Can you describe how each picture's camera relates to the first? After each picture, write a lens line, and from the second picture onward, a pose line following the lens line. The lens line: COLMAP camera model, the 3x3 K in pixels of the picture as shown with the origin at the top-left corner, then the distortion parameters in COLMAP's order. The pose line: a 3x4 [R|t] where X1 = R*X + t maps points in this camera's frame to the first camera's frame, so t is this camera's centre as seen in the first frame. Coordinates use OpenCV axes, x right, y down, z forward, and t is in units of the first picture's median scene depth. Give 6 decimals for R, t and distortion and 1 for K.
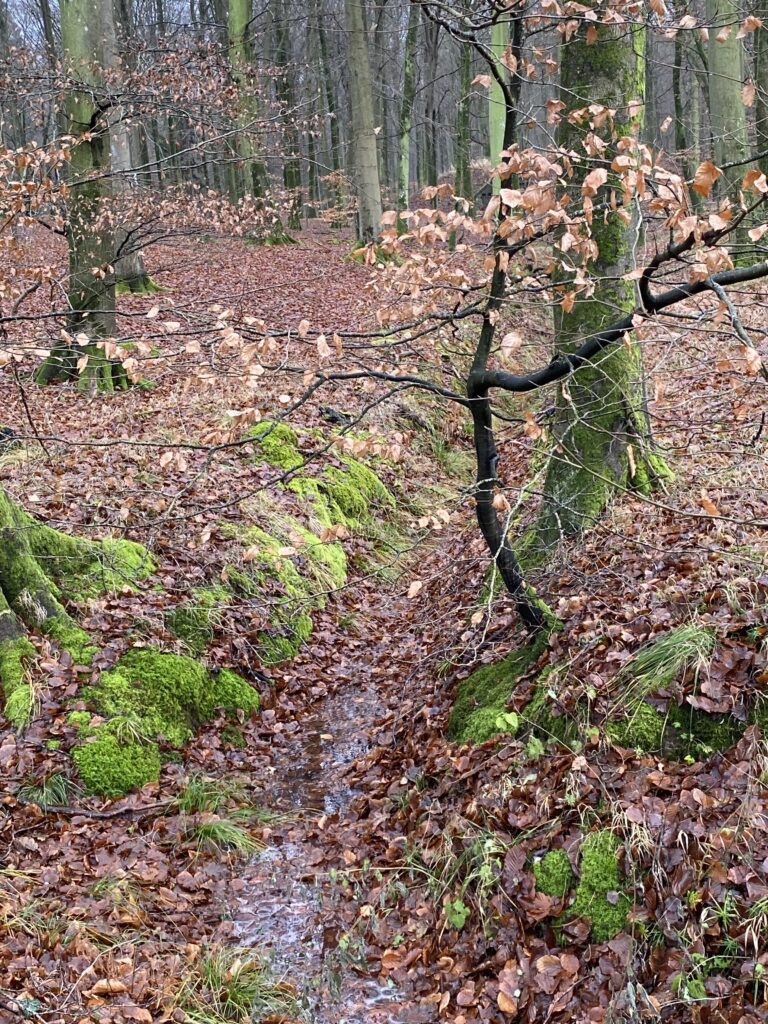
lens RADIAL K [[1265.6, 0, 384.0], [0, 1265.6, 512.0], [0, 0, 1]] dist [0.164917, 0.003695]
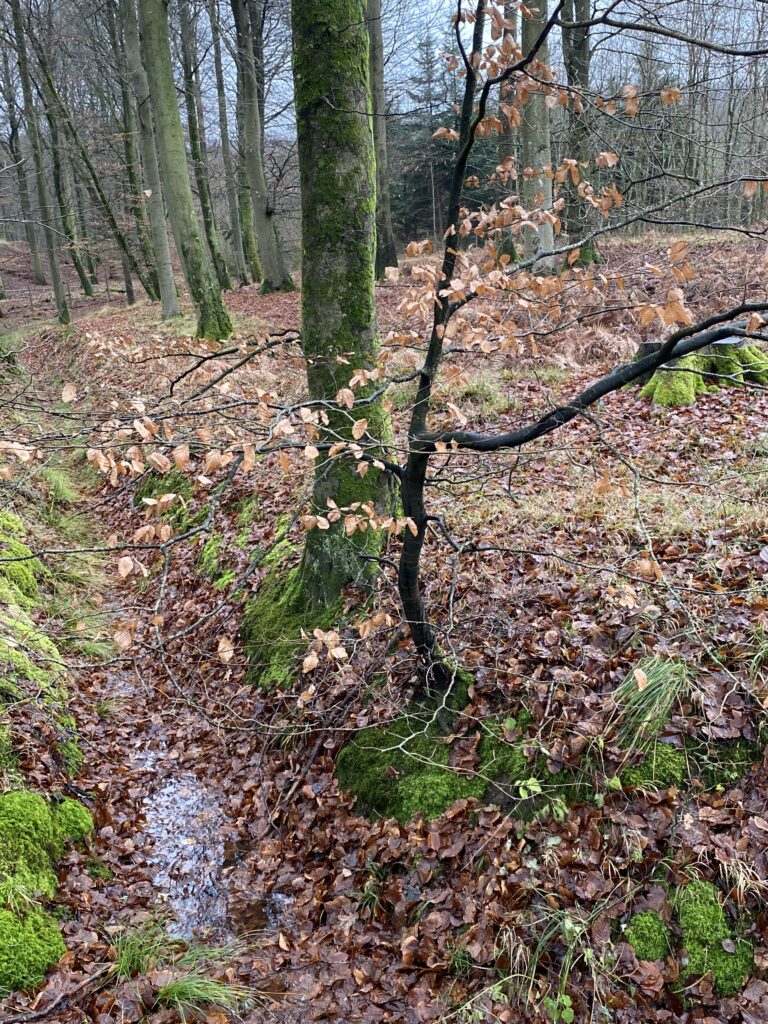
lens RADIAL K [[1089.6, 0, 384.0], [0, 1089.6, 512.0], [0, 0, 1]] dist [0.074377, -0.008614]
pose [[0.880339, -0.108049, 0.461875, -0.278460], [0.122318, 0.992490, -0.000962, -0.044310], [-0.458302, 0.057343, 0.886945, 0.230049]]
